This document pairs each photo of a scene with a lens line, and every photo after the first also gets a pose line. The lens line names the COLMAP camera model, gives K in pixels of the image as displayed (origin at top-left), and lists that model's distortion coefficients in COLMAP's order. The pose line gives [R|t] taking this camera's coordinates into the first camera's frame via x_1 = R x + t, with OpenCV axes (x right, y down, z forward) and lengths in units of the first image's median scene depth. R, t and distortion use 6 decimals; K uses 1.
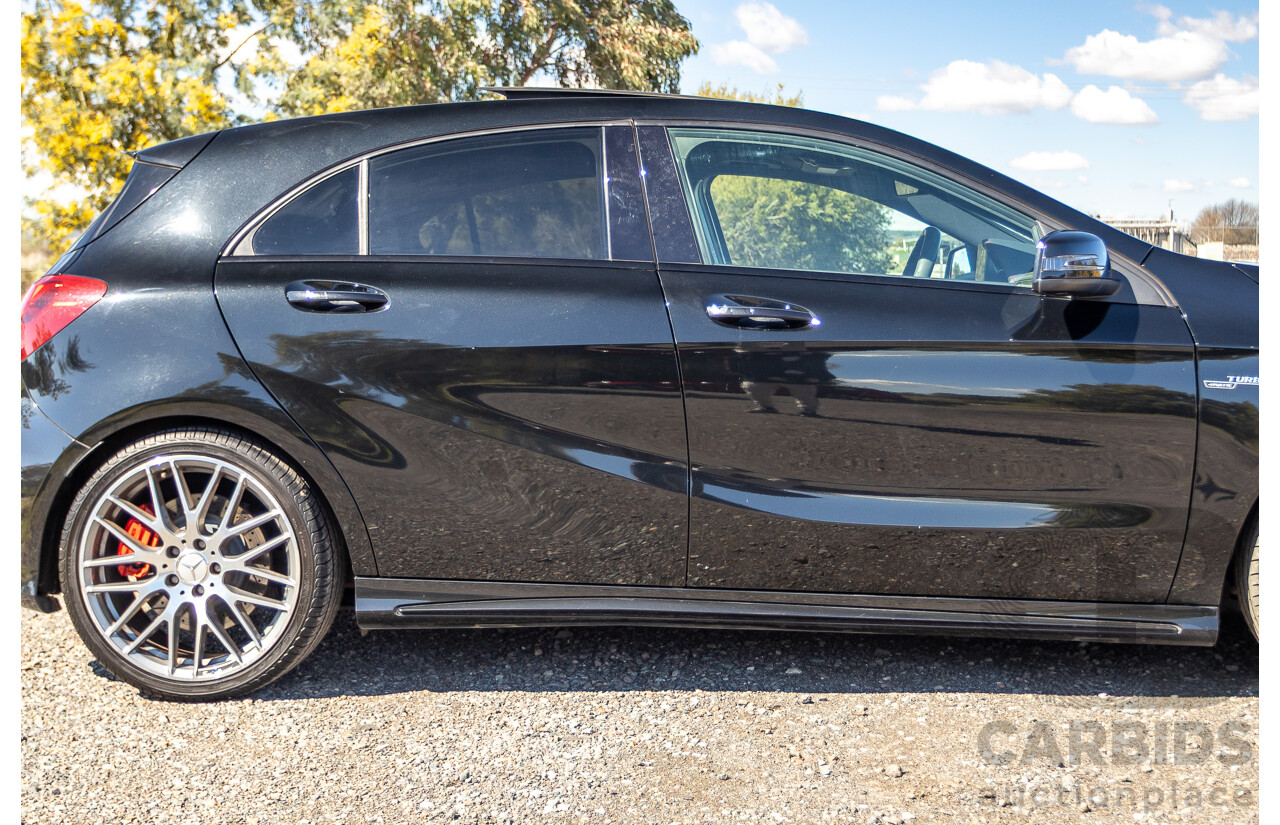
lens RADIAL K [[2388.9, 0, 635.2], [0, 2388.9, 414.1], [0, 0, 1]] dist [-0.038659, 0.000000]
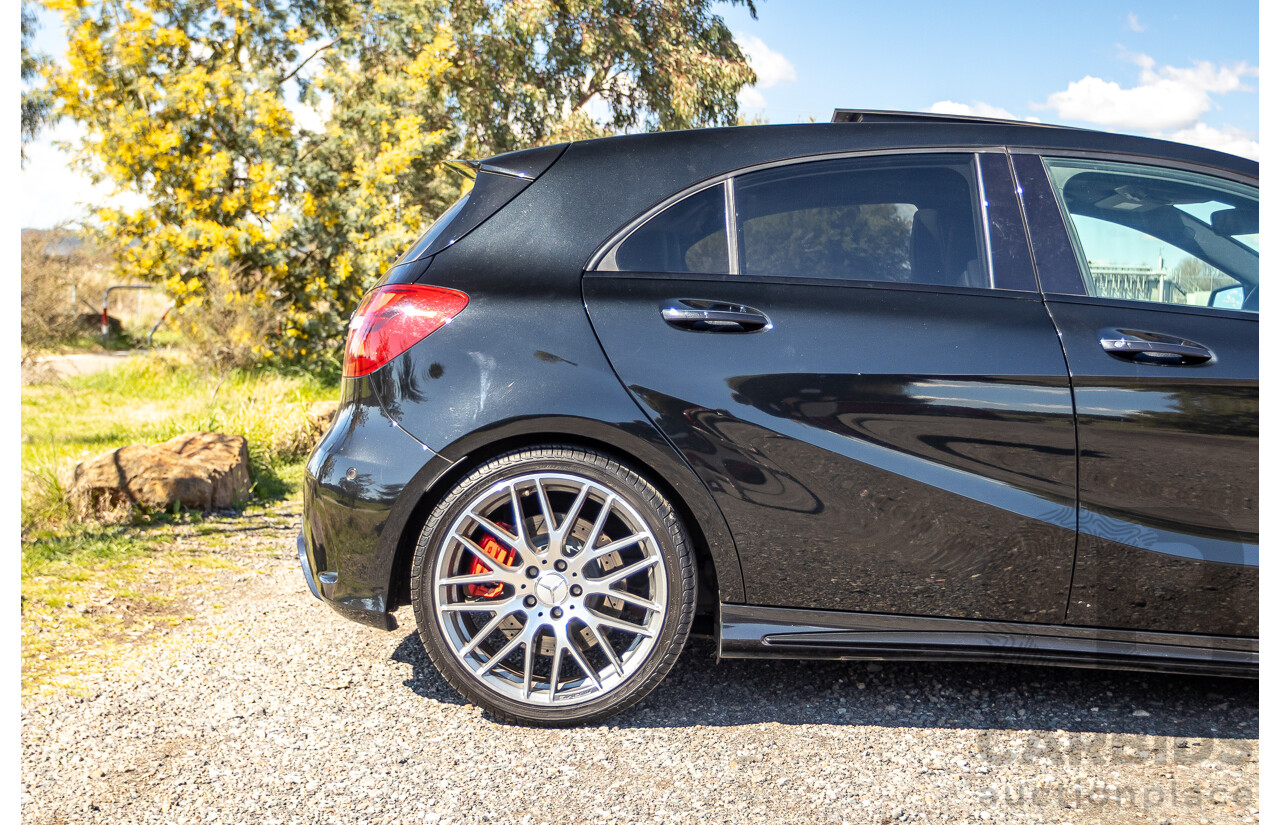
lens RADIAL K [[2388.9, 0, 646.4], [0, 2388.9, 404.5], [0, 0, 1]] dist [-0.038659, 0.000000]
pose [[0.999301, 0.033856, 0.015837, -0.160531], [-0.033594, 0.999299, -0.016529, 0.003752], [-0.016385, 0.015985, 0.999738, 0.022504]]
